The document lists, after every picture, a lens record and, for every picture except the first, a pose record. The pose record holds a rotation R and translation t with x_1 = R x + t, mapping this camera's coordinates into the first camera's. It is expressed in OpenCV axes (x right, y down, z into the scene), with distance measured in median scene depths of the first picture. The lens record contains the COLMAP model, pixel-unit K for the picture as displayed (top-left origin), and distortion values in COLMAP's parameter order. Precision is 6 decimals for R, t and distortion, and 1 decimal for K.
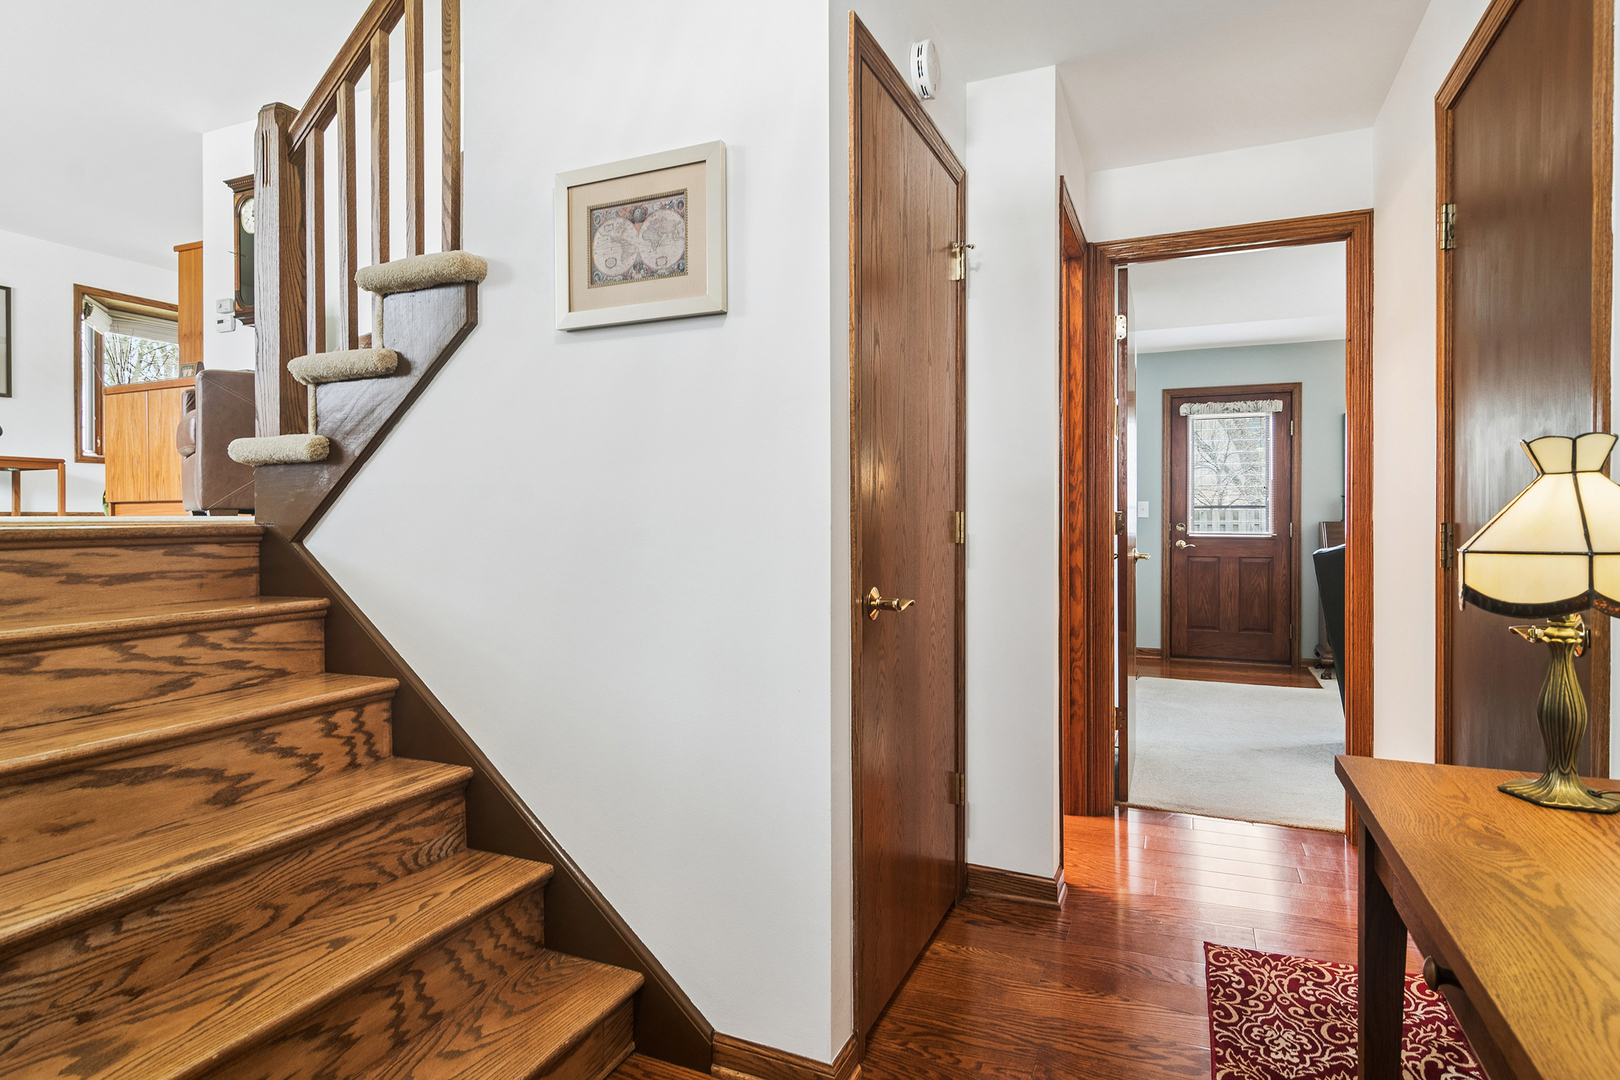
lens RADIAL K [[874.2, 0, 808.8], [0, 874.2, 532.9], [0, 0, 1]] dist [0.000388, 0.001036]
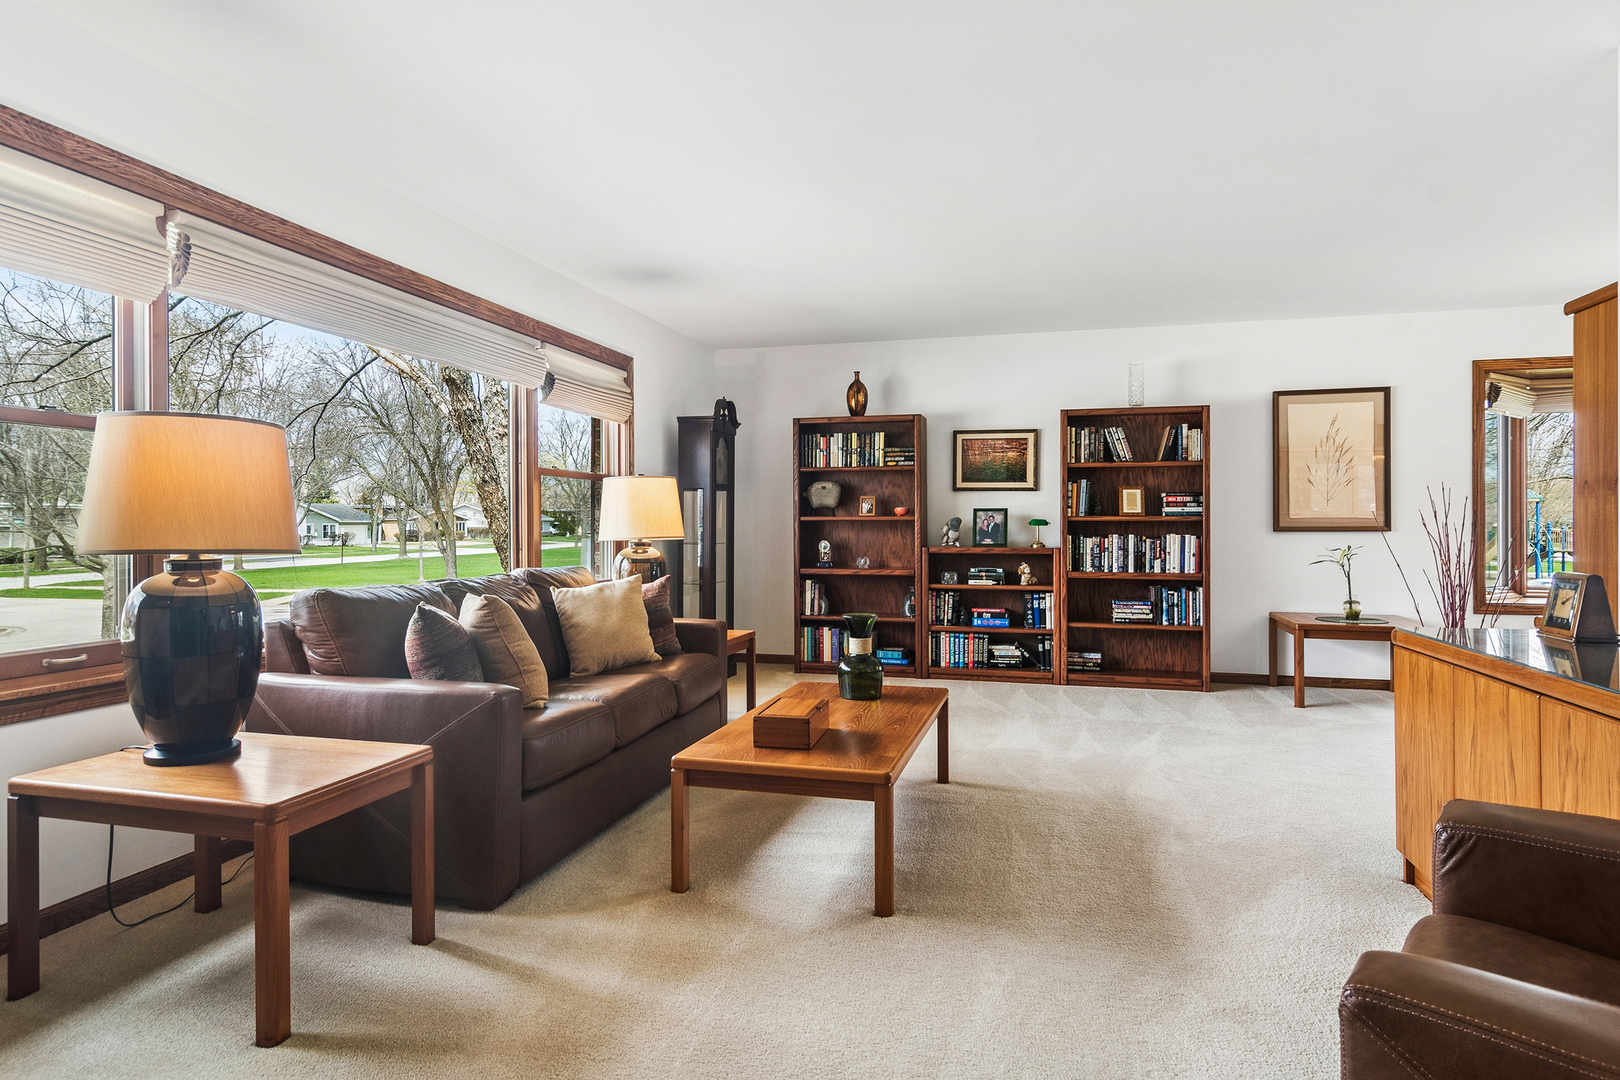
lens RADIAL K [[874.2, 0, 810.1], [0, 874.2, 533.6], [0, 0, 1]] dist [0.000388, 0.001036]
pose [[0.141402, 0.004134, -0.989944, -0.220237], [-0.008988, 0.999955, 0.002892, -0.142309], [0.989912, 0.008489, 0.141432, 0.374139]]
